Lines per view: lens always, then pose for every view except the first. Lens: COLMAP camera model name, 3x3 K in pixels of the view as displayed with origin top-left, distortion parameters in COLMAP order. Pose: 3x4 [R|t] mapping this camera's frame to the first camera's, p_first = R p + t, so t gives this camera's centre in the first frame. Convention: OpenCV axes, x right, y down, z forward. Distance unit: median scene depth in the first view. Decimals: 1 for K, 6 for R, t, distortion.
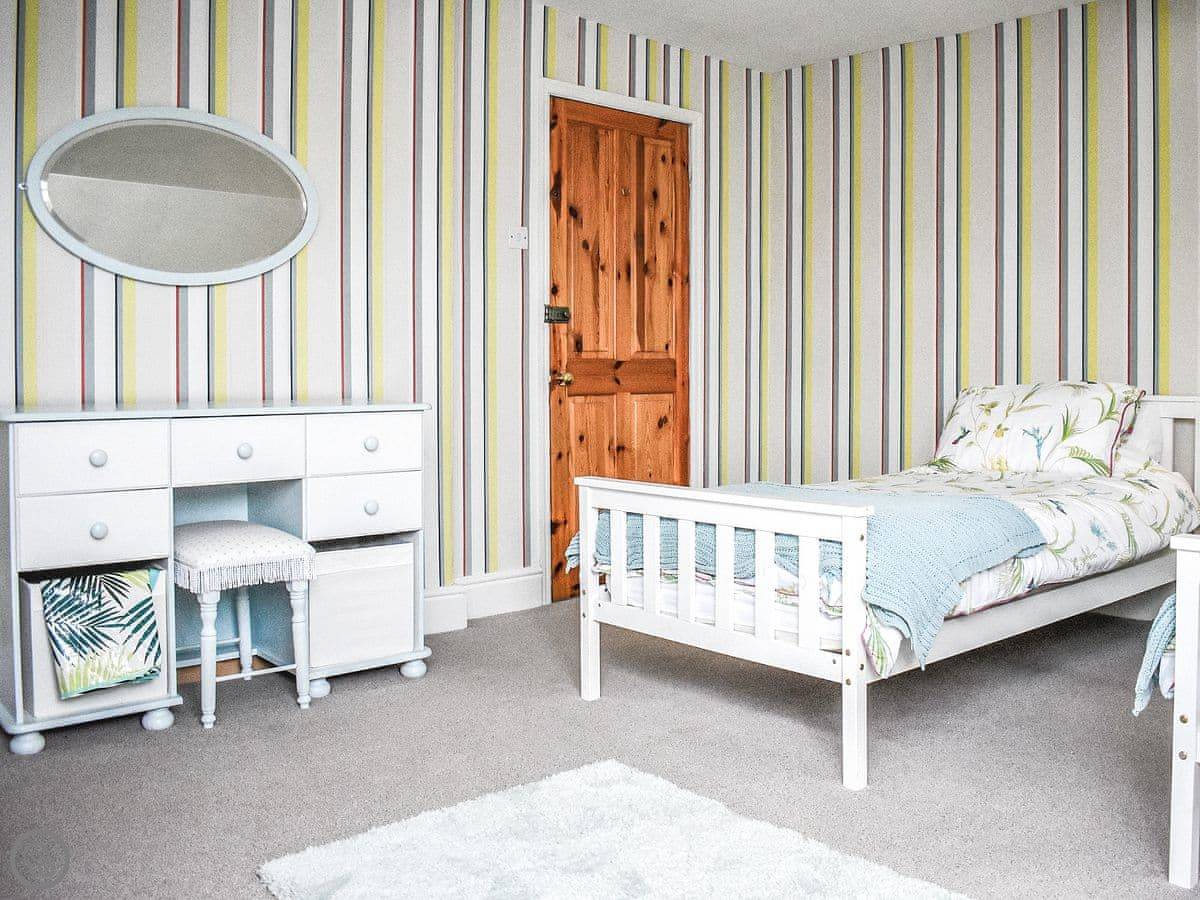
lens RADIAL K [[1062.8, 0, 600.0], [0, 1062.8, 450.0], [0, 0, 1]] dist [-0.103427, 0.002301]
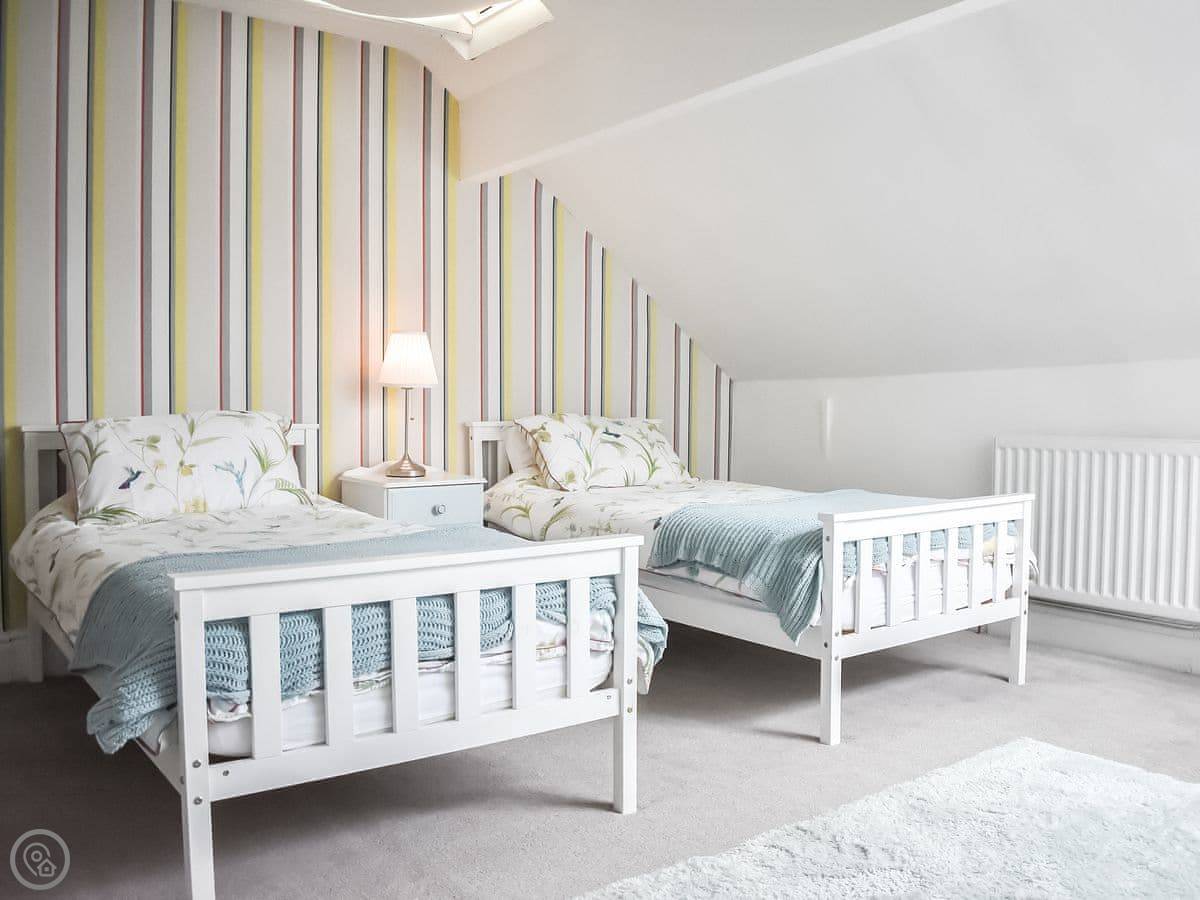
lens RADIAL K [[1062.8, 0, 600.0], [0, 1062.8, 450.0], [0, 0, 1]] dist [-0.103427, 0.002301]
pose [[0.072553, -0.038135, 0.996635, -0.490427], [0.066698, 0.997217, 0.033301, -0.041577], [-0.995132, 0.064057, 0.074894, 0.609491]]
